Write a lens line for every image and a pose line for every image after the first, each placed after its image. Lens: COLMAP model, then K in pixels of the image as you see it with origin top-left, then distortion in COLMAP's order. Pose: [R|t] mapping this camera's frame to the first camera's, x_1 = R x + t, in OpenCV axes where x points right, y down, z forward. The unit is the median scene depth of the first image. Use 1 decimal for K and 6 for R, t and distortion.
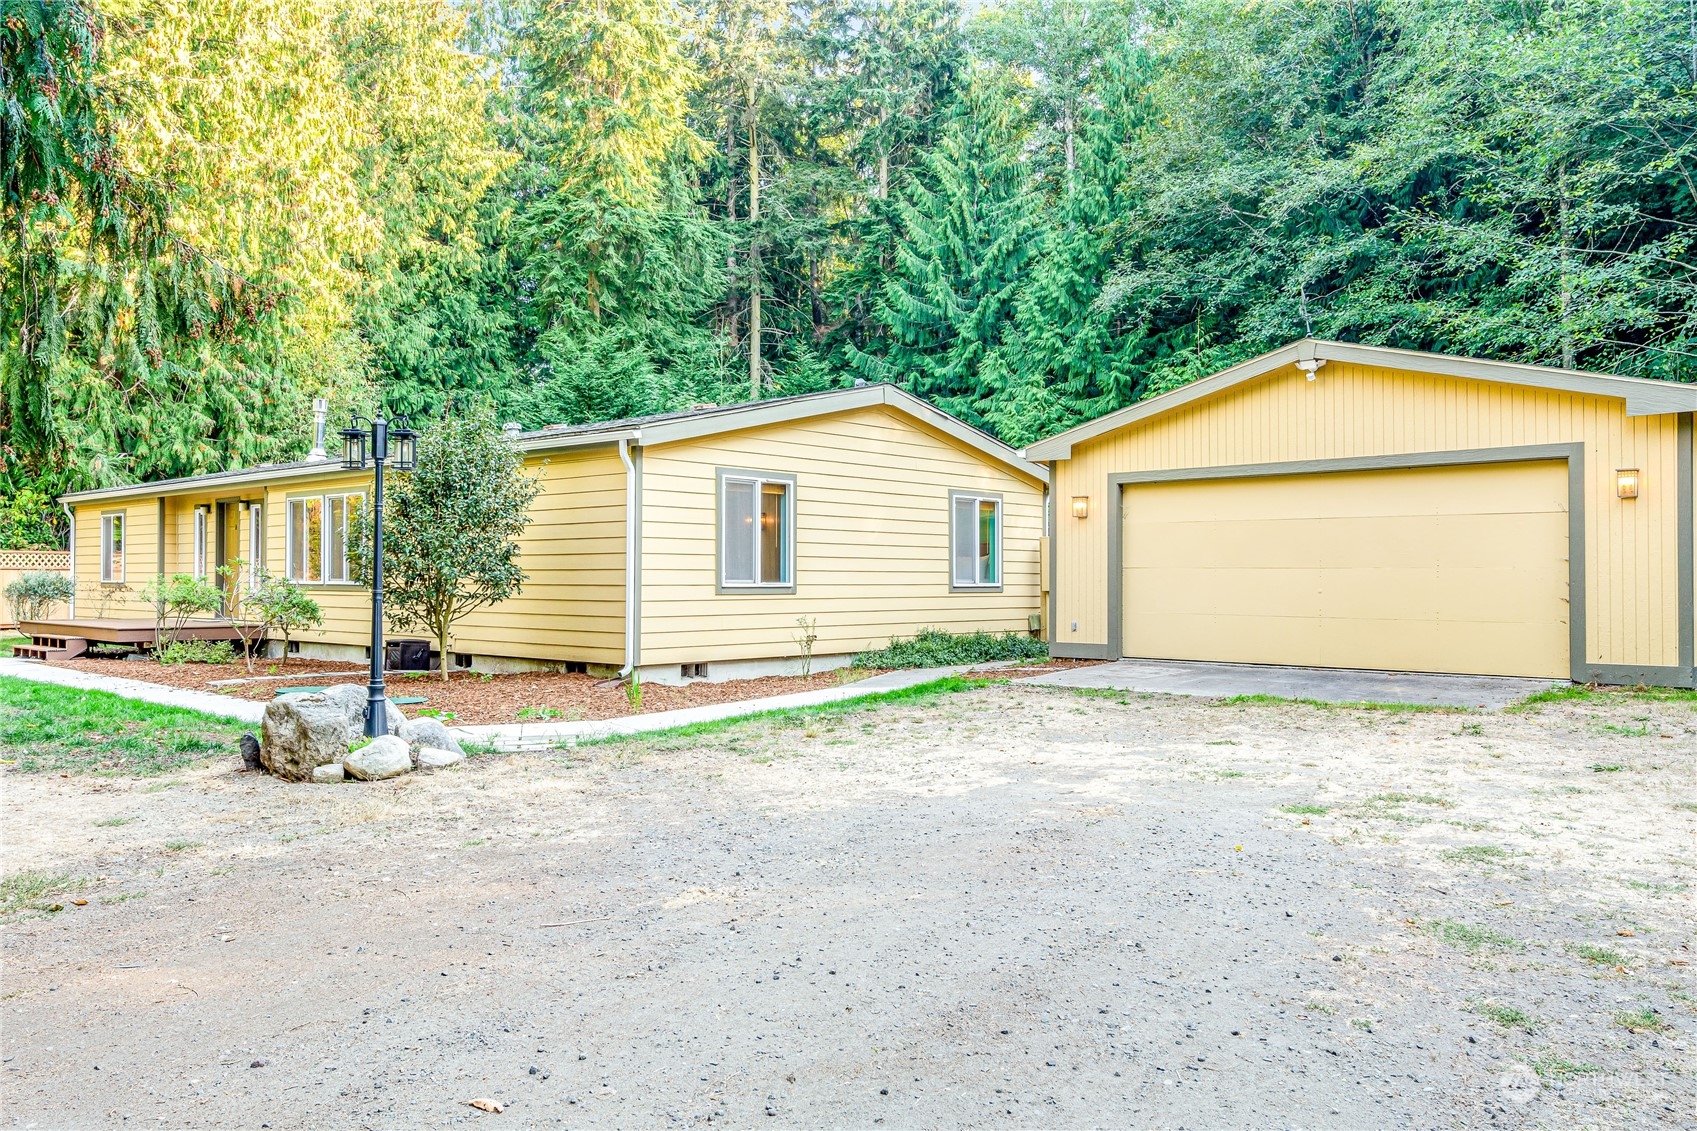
lens RADIAL K [[1143.3, 0, 848.5], [0, 1143.3, 565.5], [0, 0, 1]] dist [0.010559, -0.004080]
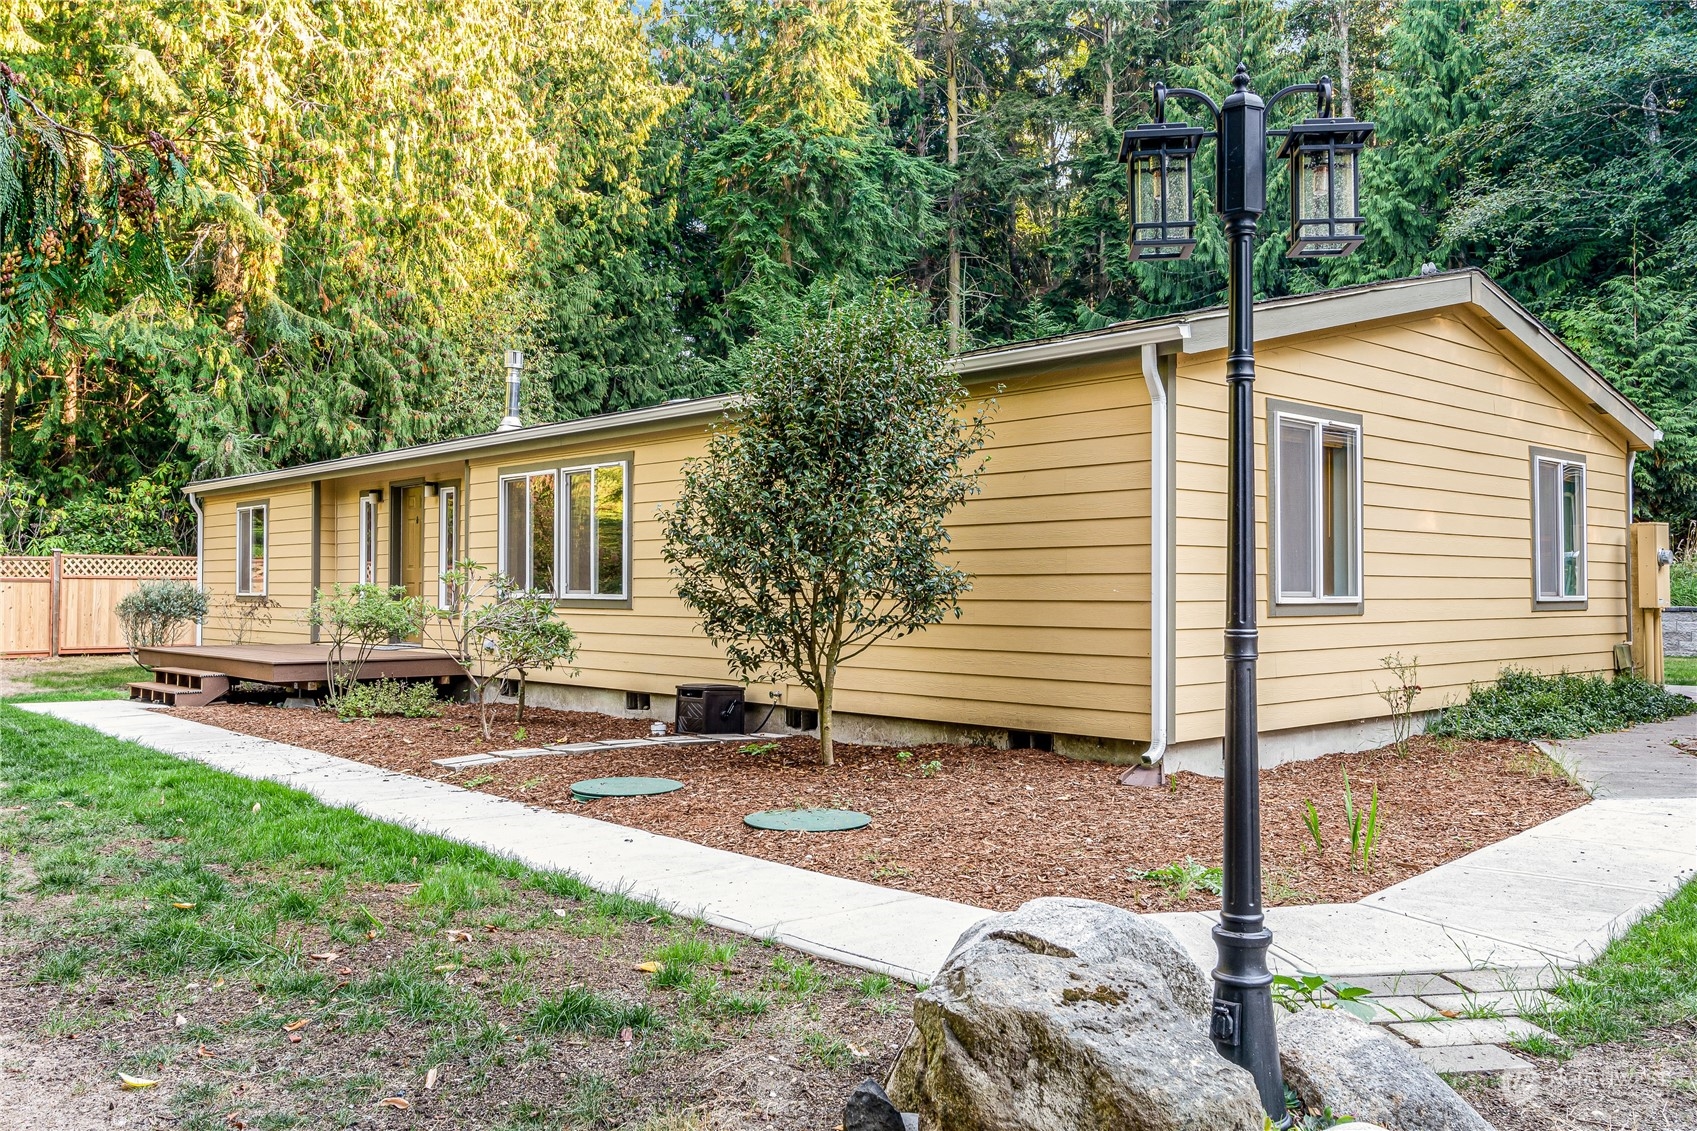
lens RADIAL K [[1209.7, 0, 850.7], [0, 1209.7, 566.4], [0, 0, 1]] dist [0.011983, 0.003219]
pose [[0.995999, -0.003272, -0.089308, -0.129004], [0.002665, 0.999972, -0.006922, 0.001565], [0.089329, 0.006656, 0.995980, 0.173456]]
